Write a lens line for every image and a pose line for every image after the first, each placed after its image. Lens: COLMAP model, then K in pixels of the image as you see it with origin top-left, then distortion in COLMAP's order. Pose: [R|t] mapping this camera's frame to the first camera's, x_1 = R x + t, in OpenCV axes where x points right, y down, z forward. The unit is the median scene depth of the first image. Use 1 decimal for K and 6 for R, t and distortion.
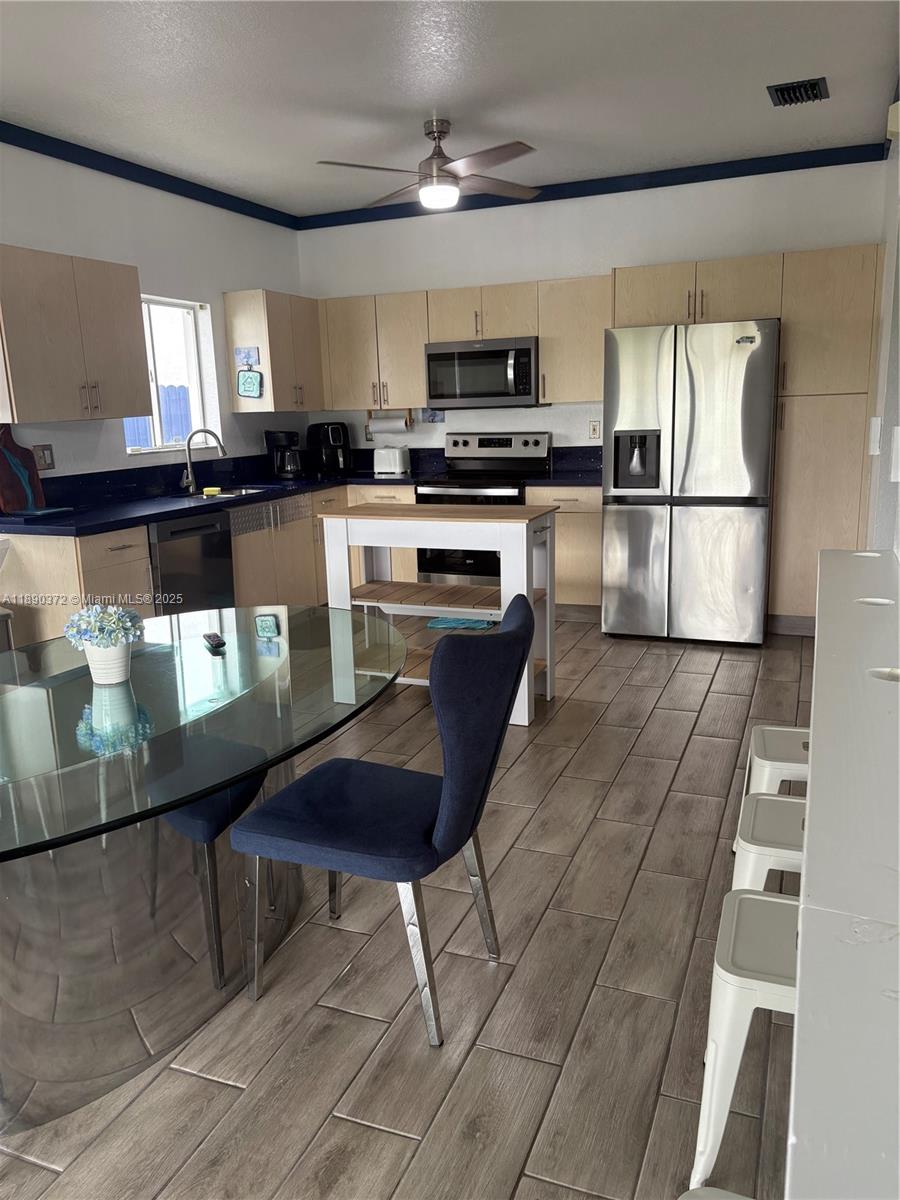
lens RADIAL K [[915.9, 0, 450.0], [0, 915.9, 600.0], [0, 0, 1]] dist [0.044888, -0.043589]
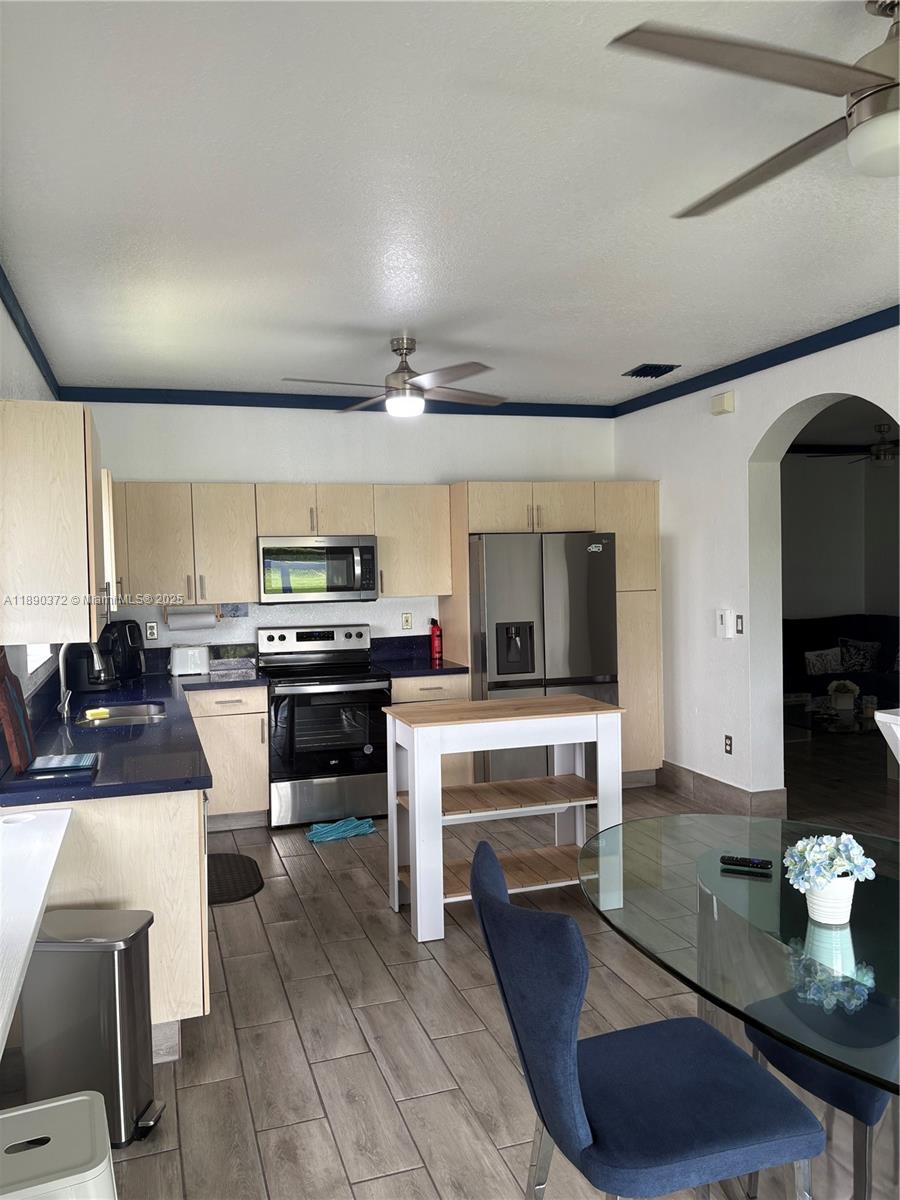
lens RADIAL K [[900.5, 0, 450.0], [0, 900.5, 600.0], [0, 0, 1]] dist [0.213630, -0.219396]
pose [[0.761471, -0.011129, 0.648103, -0.503691], [0.134038, 0.980945, -0.140640, -0.058900], [-0.634189, 0.193964, 0.748453, 0.194572]]
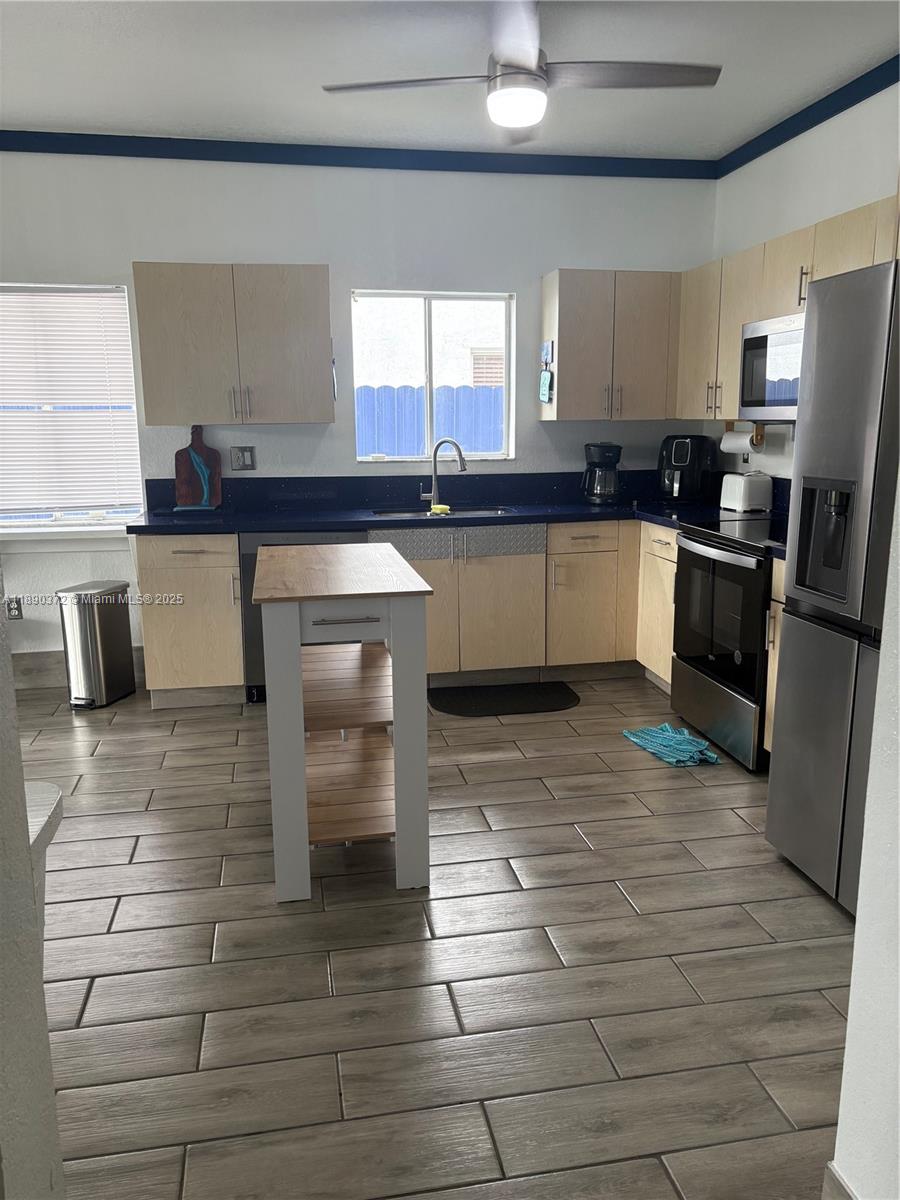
lens RADIAL K [[915.9, 0, 450.0], [0, 915.9, 600.0], [0, 0, 1]] dist [0.044888, -0.043589]
pose [[0.534480, 0.188772, -0.823830, 0.462675], [-0.184878, 0.977245, 0.103982, -0.118037], [0.824713, 0.096732, 0.557218, 0.493355]]
